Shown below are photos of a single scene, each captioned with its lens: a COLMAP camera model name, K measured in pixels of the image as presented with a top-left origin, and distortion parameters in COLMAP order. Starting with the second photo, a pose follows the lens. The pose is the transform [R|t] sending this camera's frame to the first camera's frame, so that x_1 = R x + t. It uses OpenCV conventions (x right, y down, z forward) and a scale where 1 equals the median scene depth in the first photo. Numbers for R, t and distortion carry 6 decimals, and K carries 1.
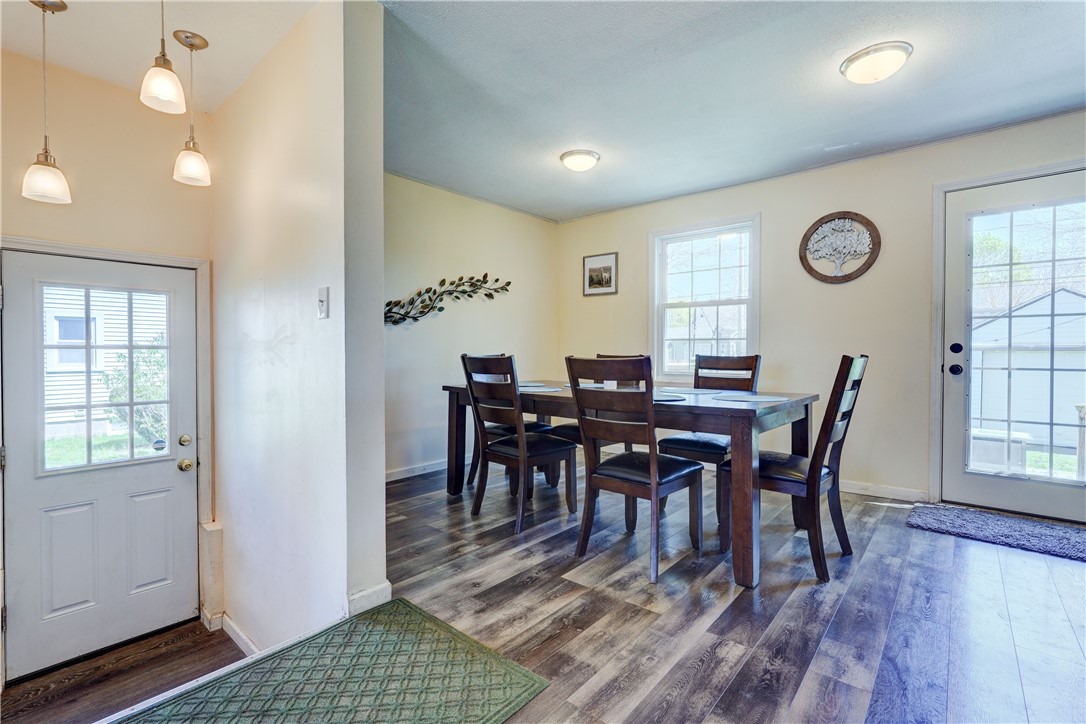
lens RADIAL K [[493.9, 0, 537.2], [0, 493.9, 353.4], [0, 0, 1]] dist [-0.010775, 0.006104]
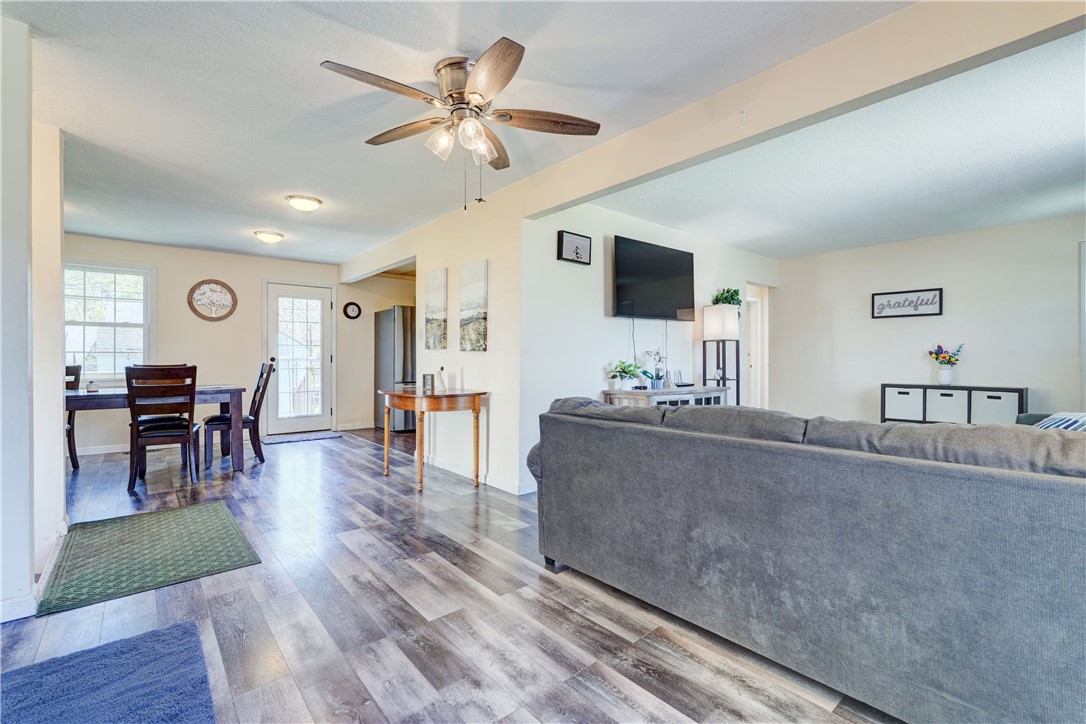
lens RADIAL K [[493.9, 0, 551.0], [0, 493.9, 362.7], [0, 0, 1]] dist [-0.010775, 0.006104]
pose [[0.160173, -0.001723, 0.987088, -0.908765], [0.002785, 0.999995, 0.001294, 0.001583], [-0.987085, 0.002541, 0.160177, -0.438914]]
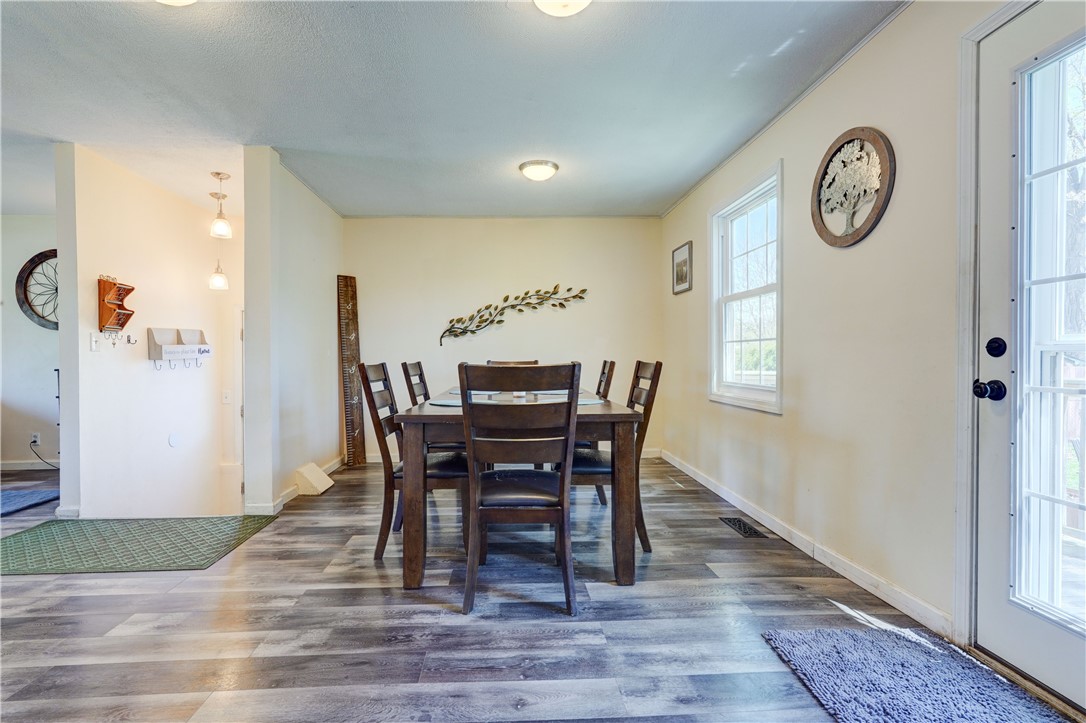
lens RADIAL K [[493.9, 0, 523.3], [0, 493.9, 358.0], [0, 0, 1]] dist [-0.010775, 0.006104]
pose [[0.686813, -0.004690, -0.726819, 0.805413], [0.002054, 0.999988, -0.004511, 0.000883], [0.726832, 0.001605, 0.686814, 0.280801]]
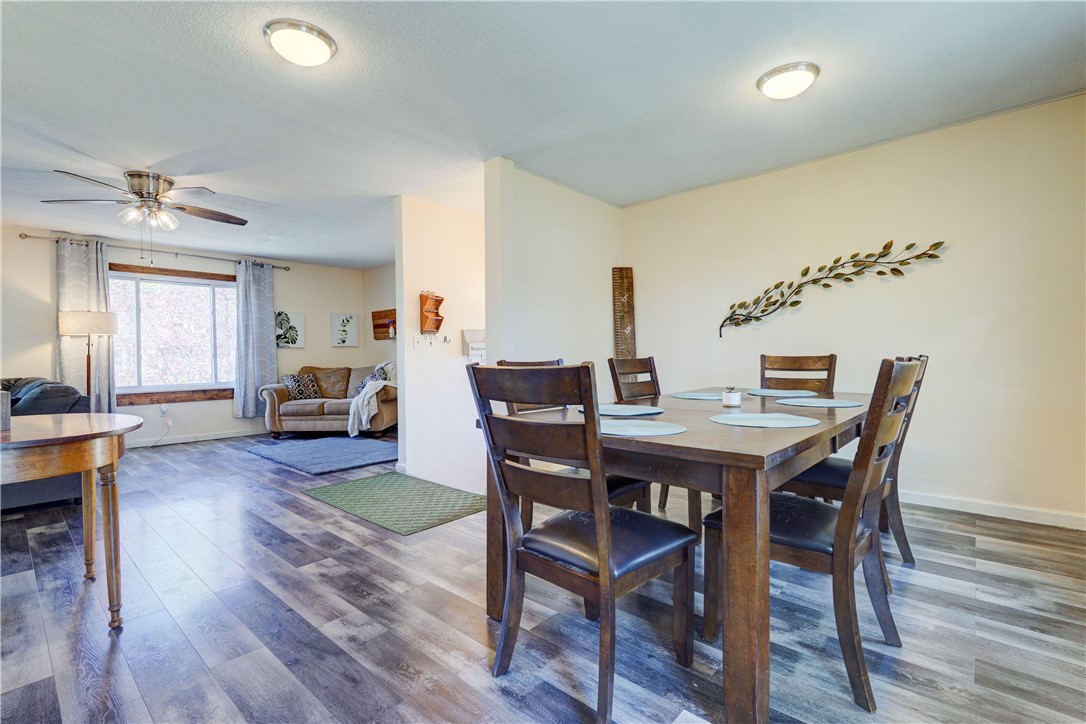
lens RADIAL K [[493.9, 0, 546.1], [0, 493.9, 357.1], [0, 0, 1]] dist [-0.010775, 0.006104]
pose [[-0.011684, 0.006632, -0.999910, 0.799383], [0.006628, 0.999957, 0.006555, -0.004187], [0.999910, -0.006551, -0.011727, 0.665340]]
